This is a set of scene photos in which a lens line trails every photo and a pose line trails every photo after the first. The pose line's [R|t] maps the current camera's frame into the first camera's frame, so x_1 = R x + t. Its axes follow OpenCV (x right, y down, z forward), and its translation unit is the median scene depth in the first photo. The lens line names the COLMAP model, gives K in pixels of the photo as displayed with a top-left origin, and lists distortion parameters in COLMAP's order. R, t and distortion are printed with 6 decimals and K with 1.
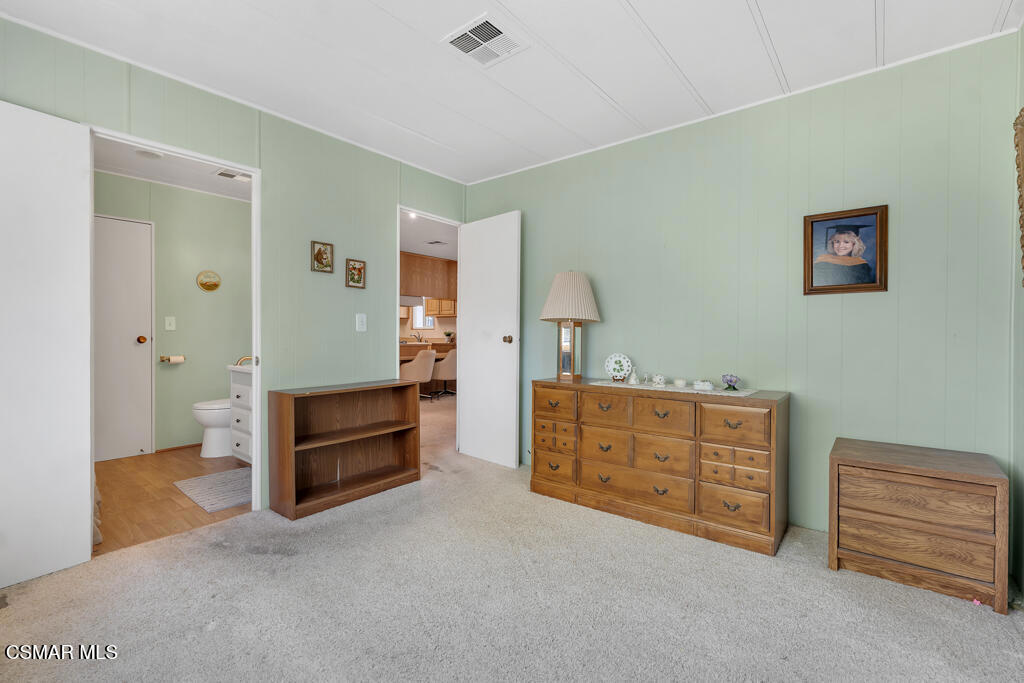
lens RADIAL K [[465.9, 0, 507.7], [0, 465.9, 340.6], [0, 0, 1]] dist [0.014388, -0.001453]
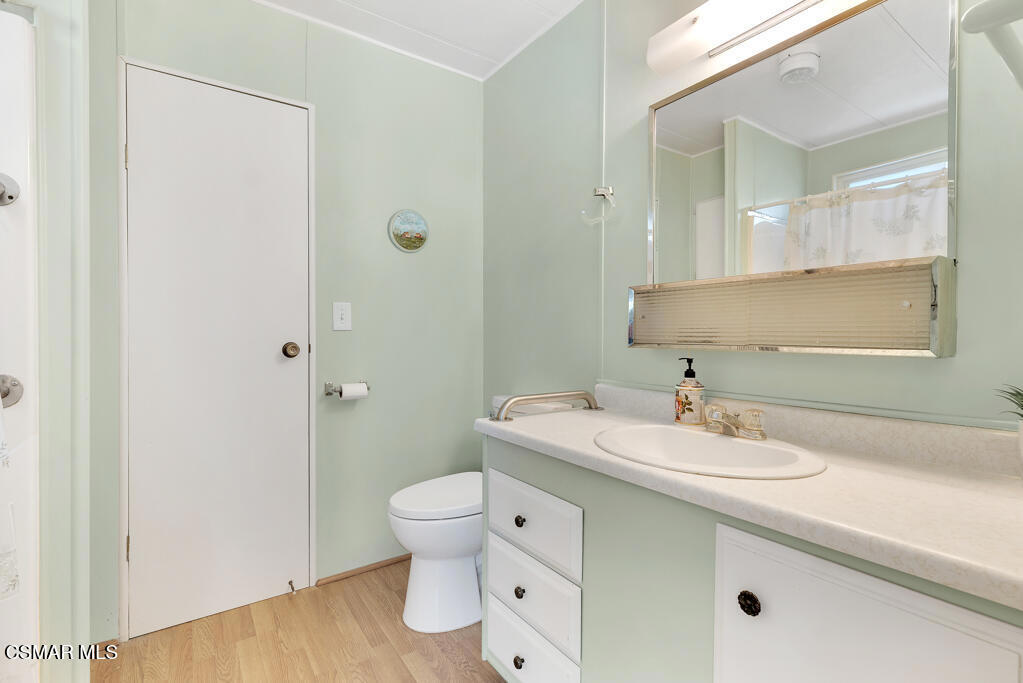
lens RADIAL K [[465.4, 0, 509.3], [0, 465.4, 342.2], [0, 0, 1]] dist [0.014388, -0.001453]
pose [[0.965438, -0.001811, -0.260625, -0.432631], [0.001080, 0.999995, -0.002949, -0.007772], [0.260629, 0.002565, 0.965436, 0.587090]]
